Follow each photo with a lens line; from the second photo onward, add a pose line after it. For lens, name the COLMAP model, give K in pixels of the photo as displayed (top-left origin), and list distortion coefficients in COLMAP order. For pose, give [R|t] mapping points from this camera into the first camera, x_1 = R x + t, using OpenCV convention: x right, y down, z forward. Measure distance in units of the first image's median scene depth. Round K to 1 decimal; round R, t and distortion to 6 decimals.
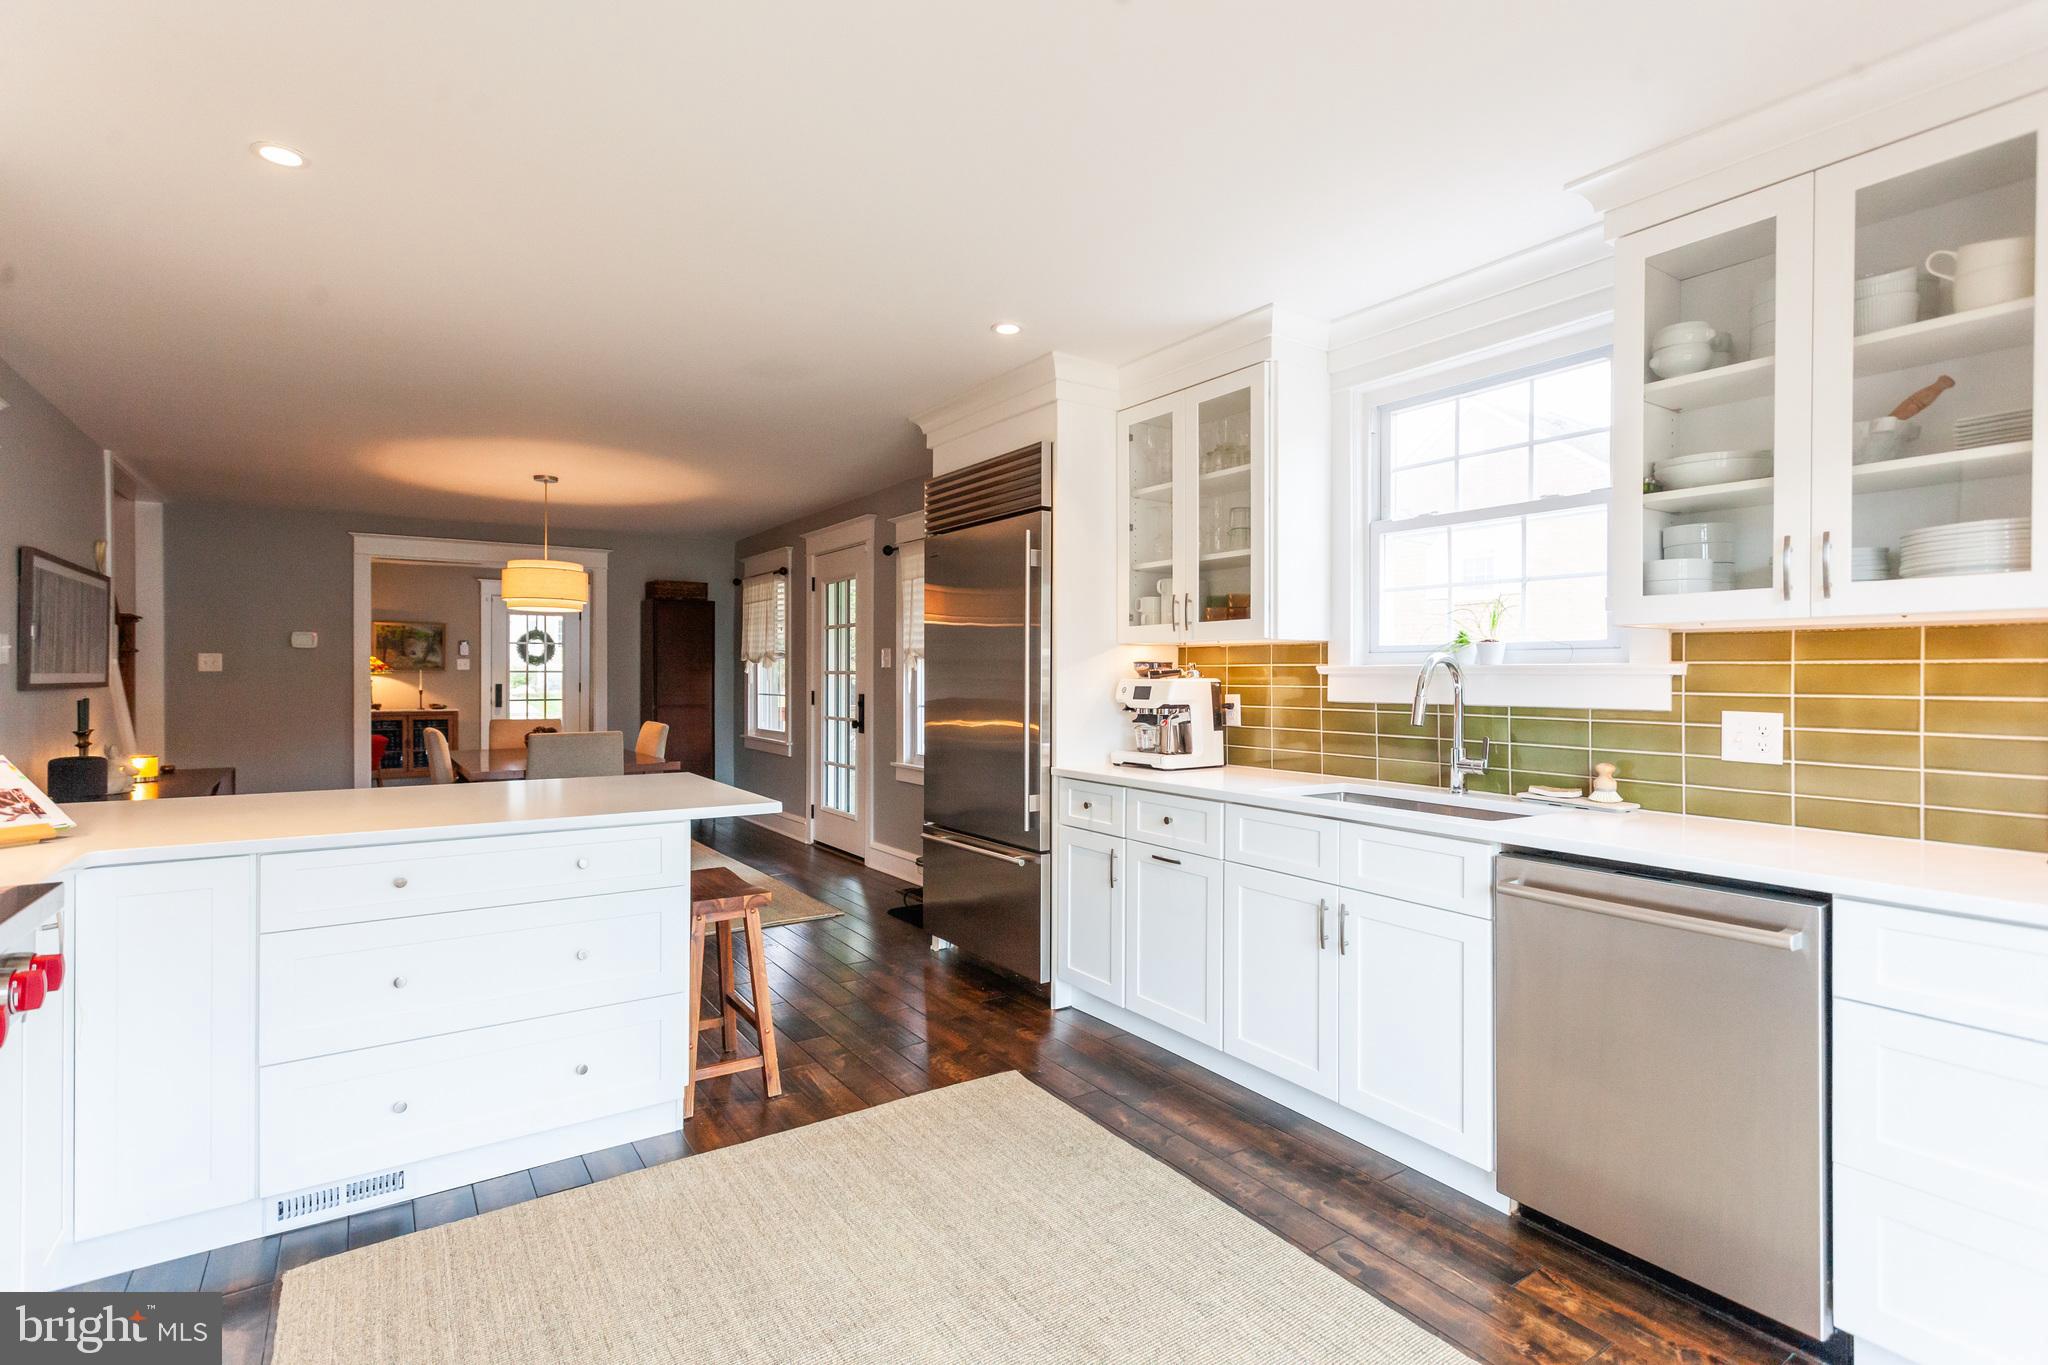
lens RADIAL K [[974.2, 0, 1021.0], [0, 974.2, 635.5], [0, 0, 1]] dist [0.015757, 0.000269]
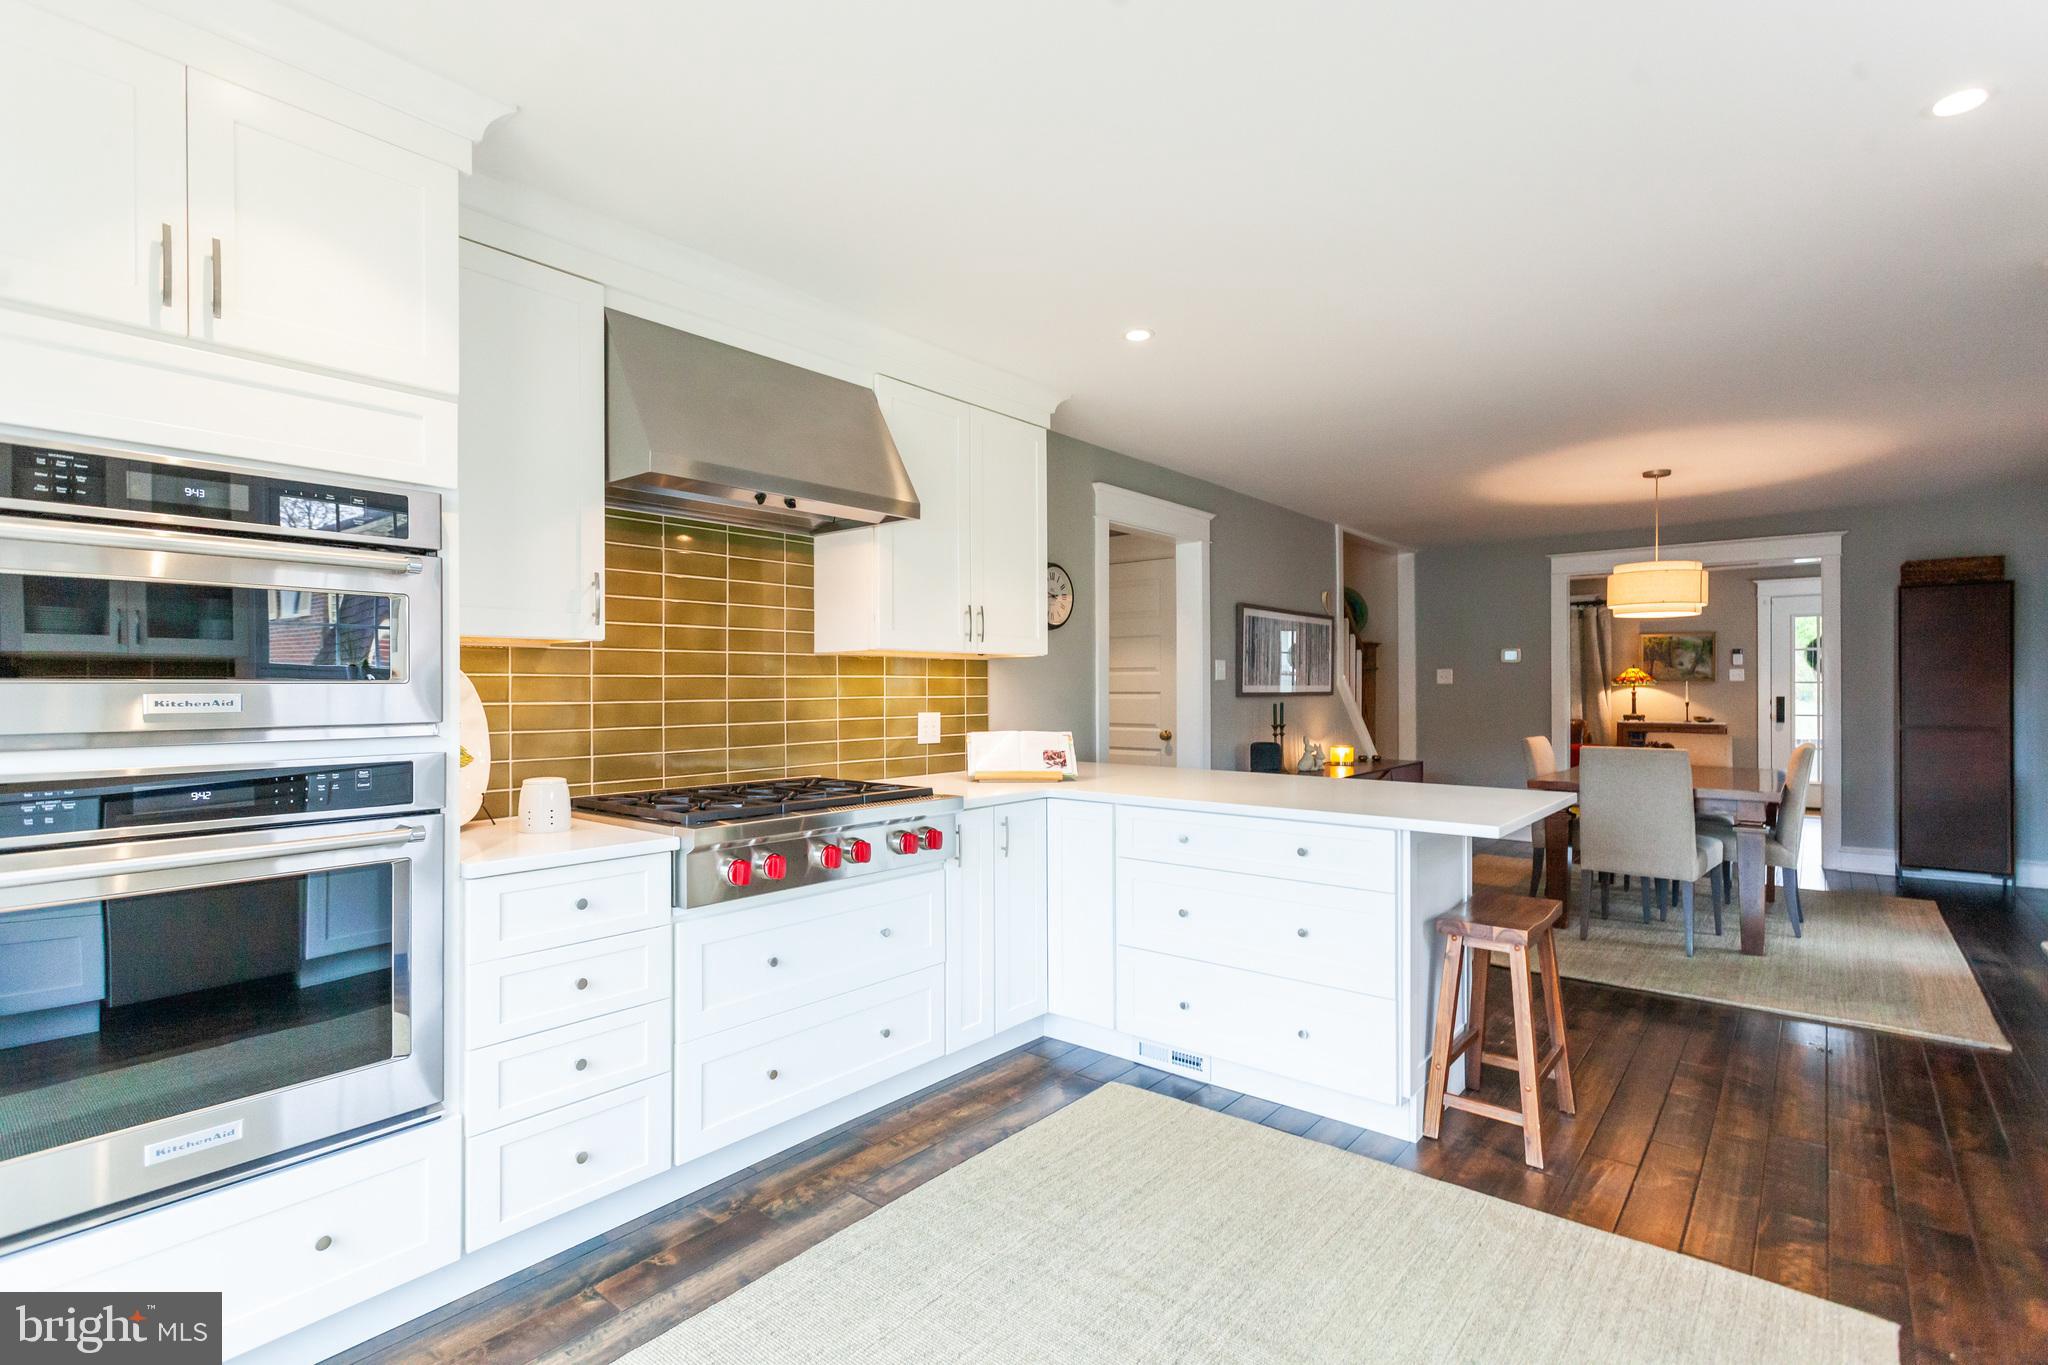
lens RADIAL K [[972.8, 0, 1022.6], [0, 972.8, 694.7], [0, 0, 1]] dist [0.011444, 0.000086]
pose [[0.293458, 0.007029, -0.955946, 0.165932], [0.039526, 0.999029, 0.019480, 0.005019], [0.955154, -0.043501, 0.292896, 0.119930]]
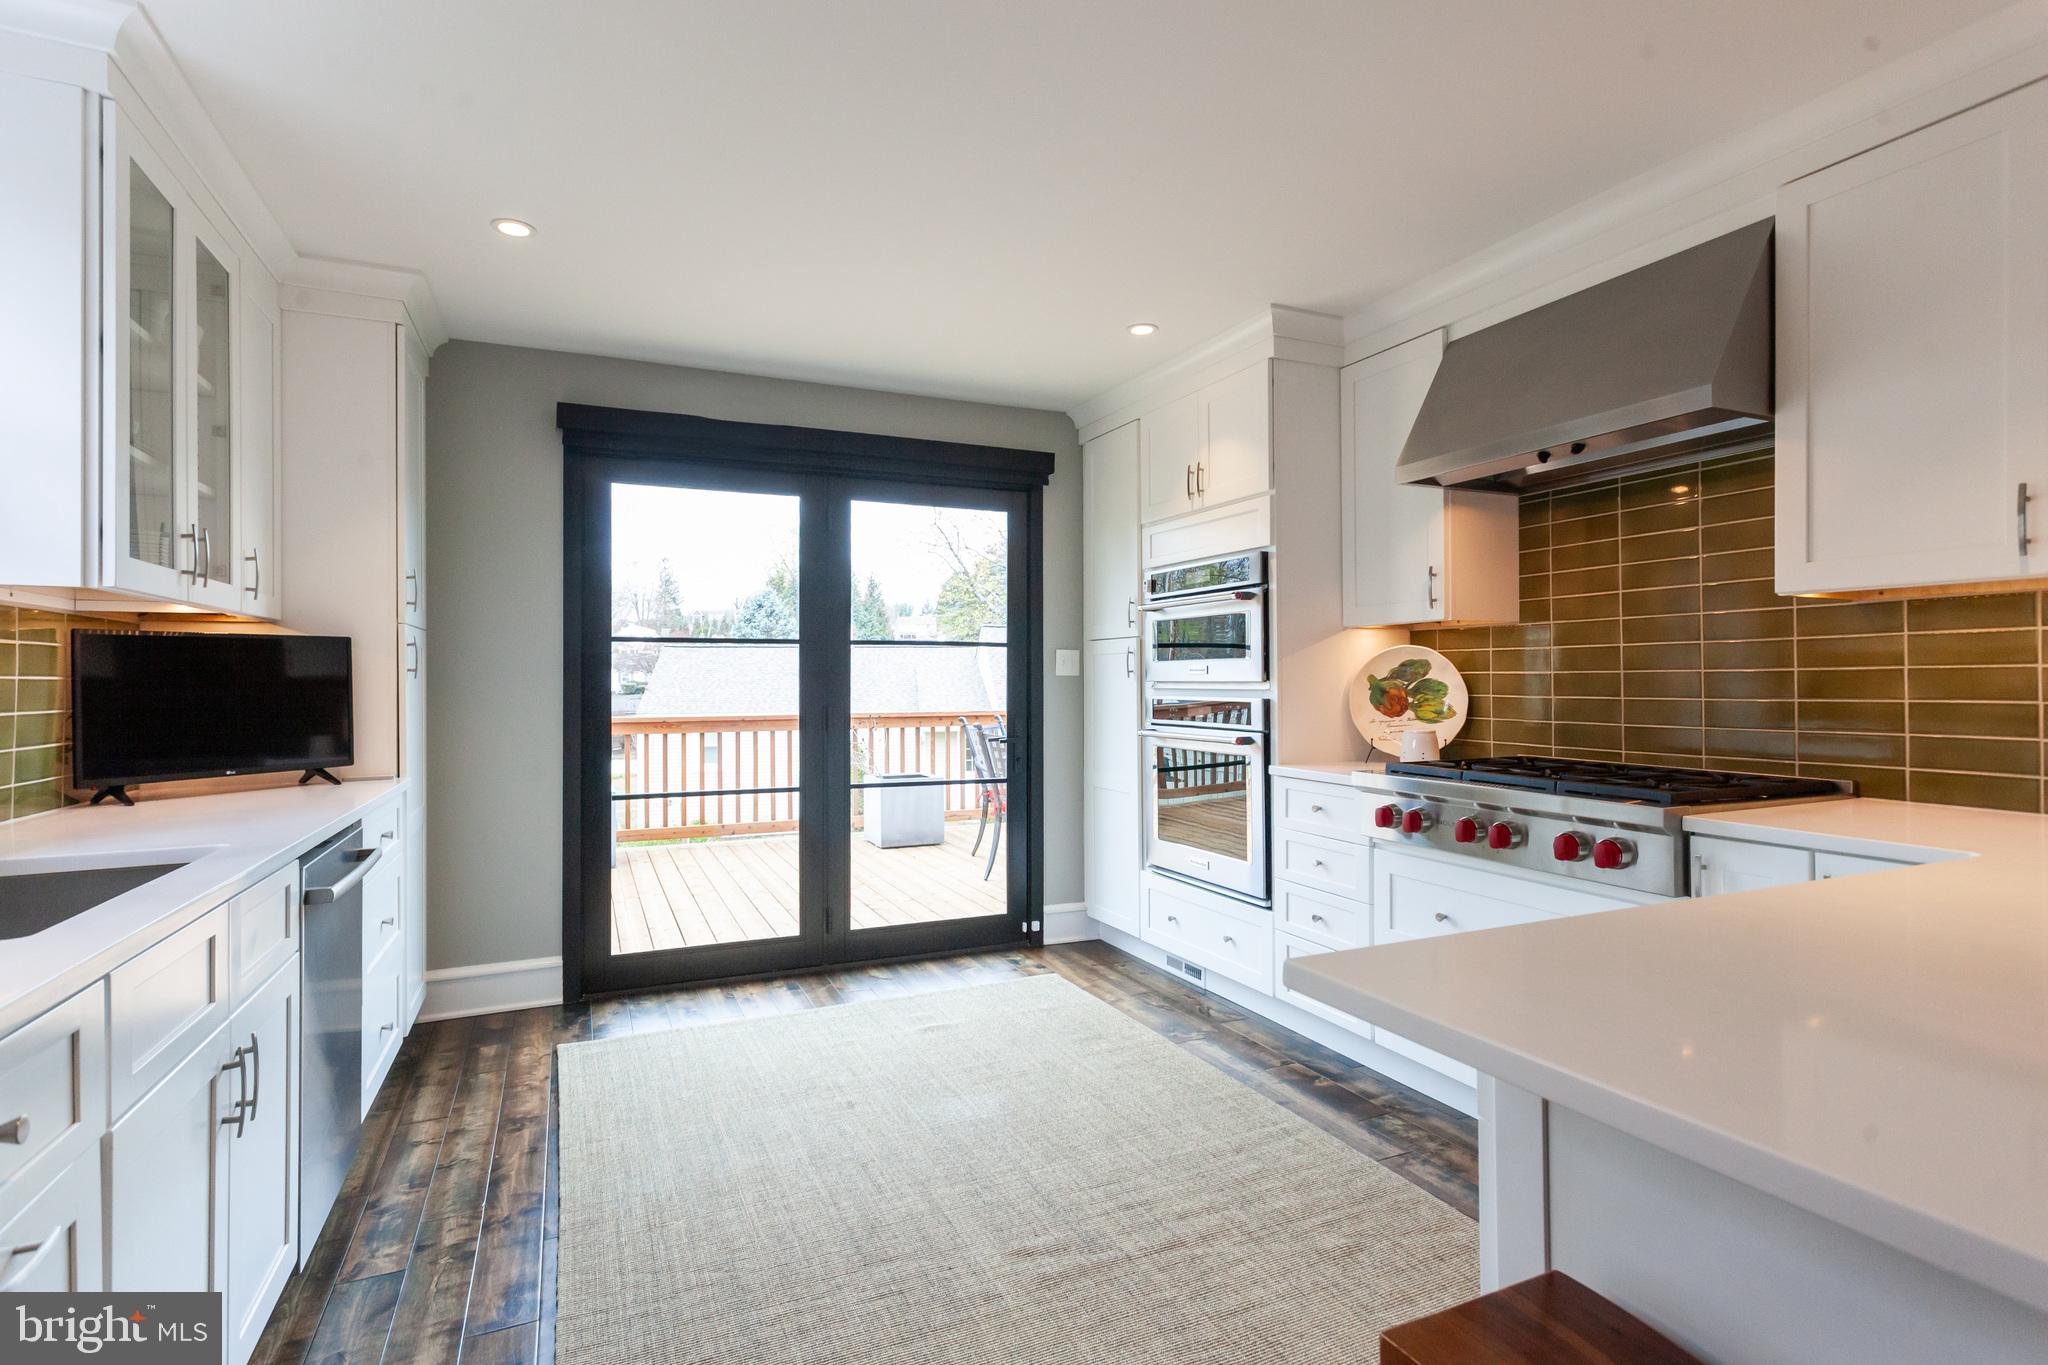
lens RADIAL K [[987.7, 0, 1022.4], [0, 987.7, 672.5], [0, 0, 1]] dist [0.001051, 0.000662]
pose [[-0.986946, 0.010837, 0.160686, -0.076125], [0.003951, 0.999063, -0.043110, 0.024974], [-0.161002, -0.041912, -0.986064, 0.495965]]
